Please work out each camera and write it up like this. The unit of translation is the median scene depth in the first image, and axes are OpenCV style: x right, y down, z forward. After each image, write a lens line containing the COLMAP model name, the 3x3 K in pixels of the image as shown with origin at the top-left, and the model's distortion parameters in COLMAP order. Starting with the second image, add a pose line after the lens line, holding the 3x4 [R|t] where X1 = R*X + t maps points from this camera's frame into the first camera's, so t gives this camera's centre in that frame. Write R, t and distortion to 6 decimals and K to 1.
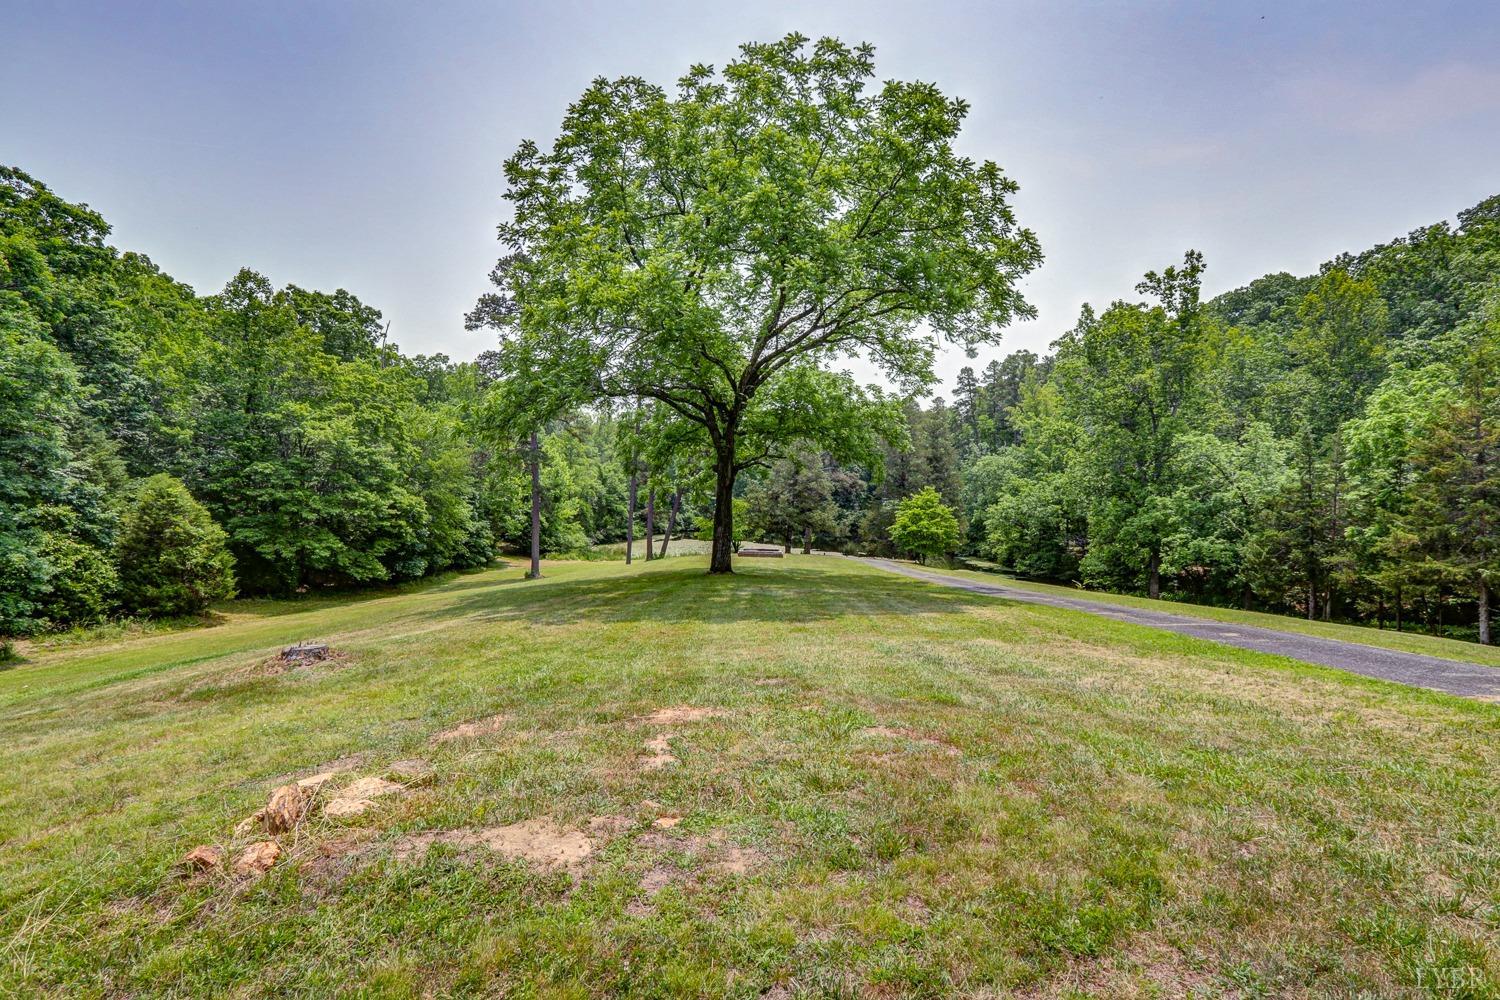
lens RADIAL K [[722.7, 0, 744.6], [0, 722.7, 499.6], [0, 0, 1]] dist [-0.019370, 0.000279]
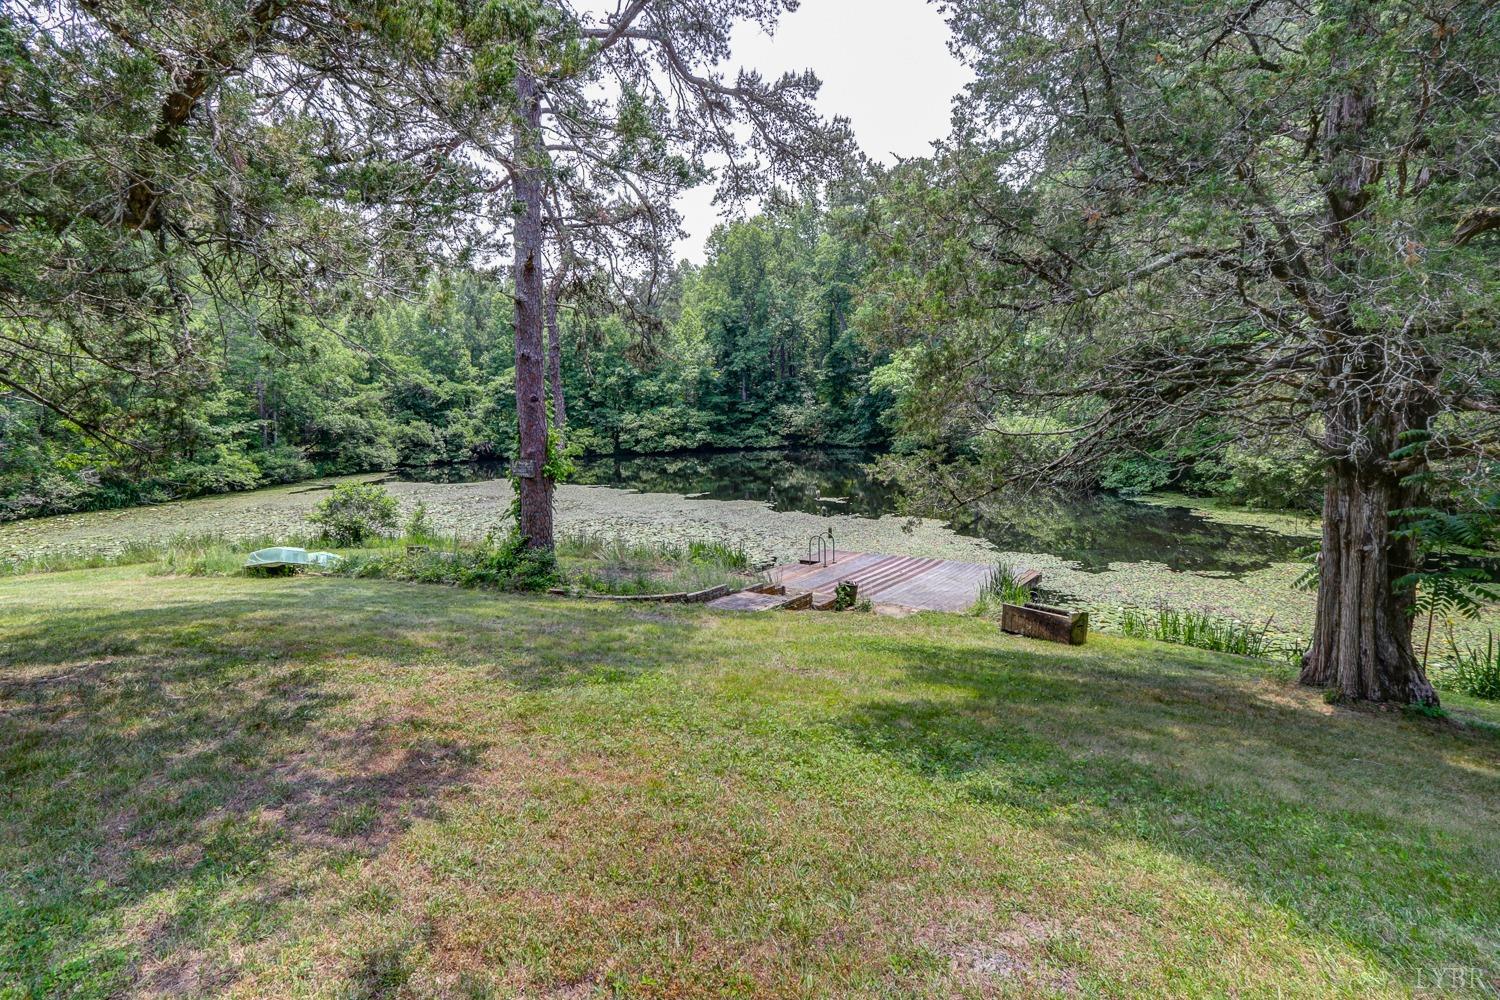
lens RADIAL K [[722.7, 0, 744.6], [0, 722.7, 499.6], [0, 0, 1]] dist [-0.019370, 0.000279]
pose [[0.996561, -0.052180, 0.064373, 0.124574], [0.046003, 0.994513, 0.093958, 0.050565], [-0.068923, -0.090673, 0.993493, 0.825654]]
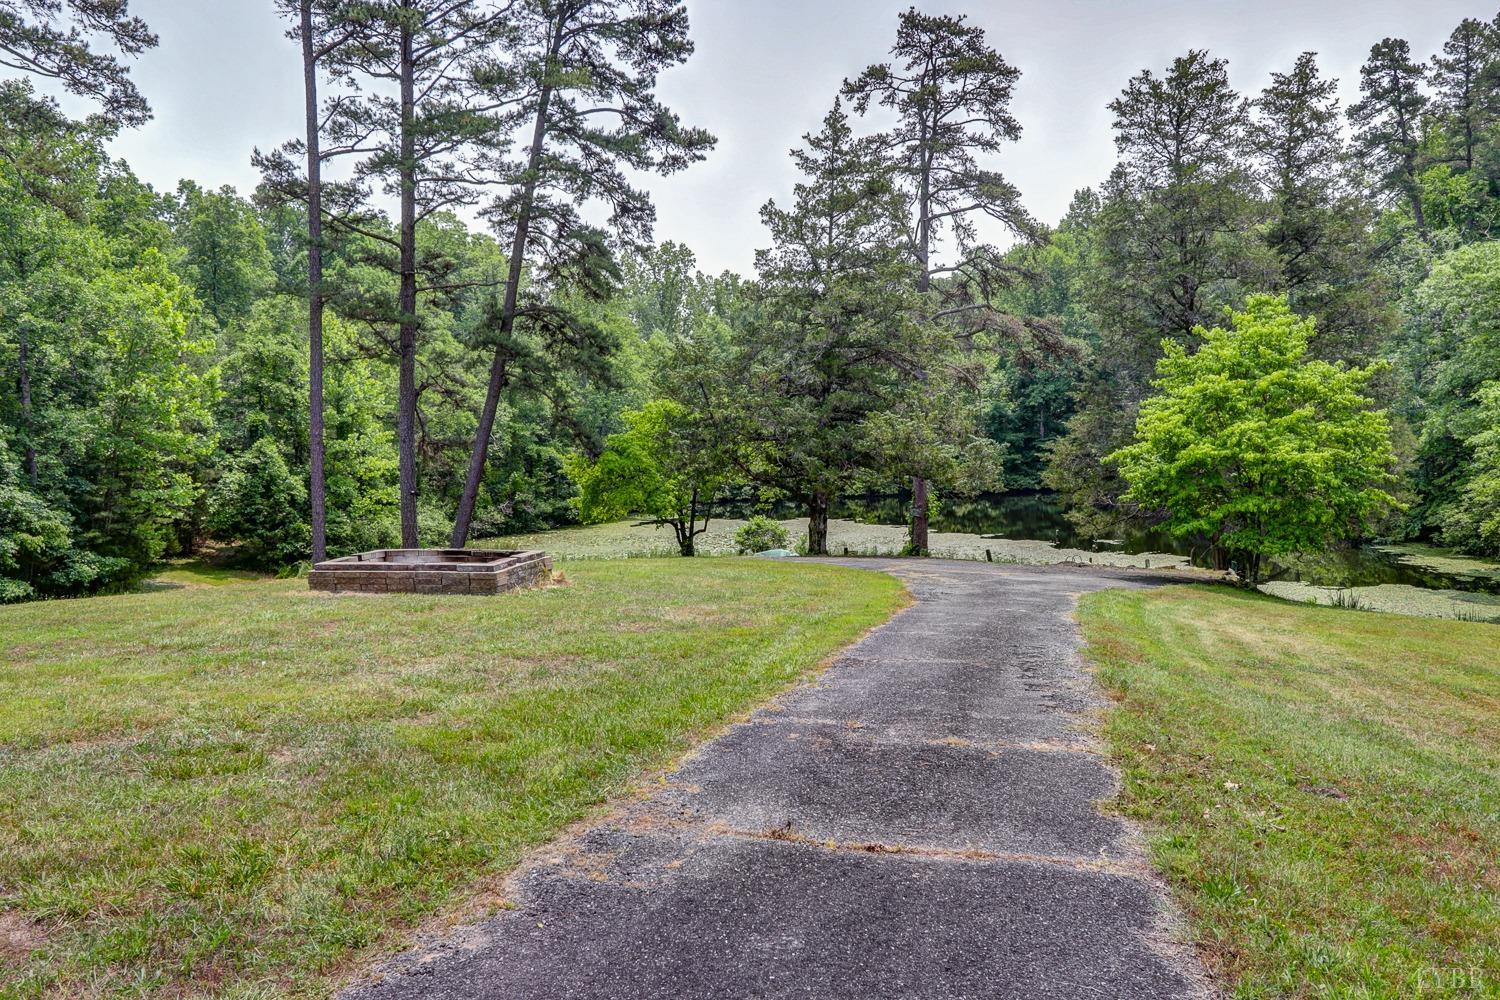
lens RADIAL K [[1188.8, 0, 750.0], [0, 1188.8, 500.0], [0, 0, 1]] dist [0.005160, 0.005203]
pose [[0.982548, -0.031375, -0.183346, 0.110533], [0.038351, 0.998664, 0.034627, 0.026709], [0.182015, -0.041054, 0.982438, 0.400882]]
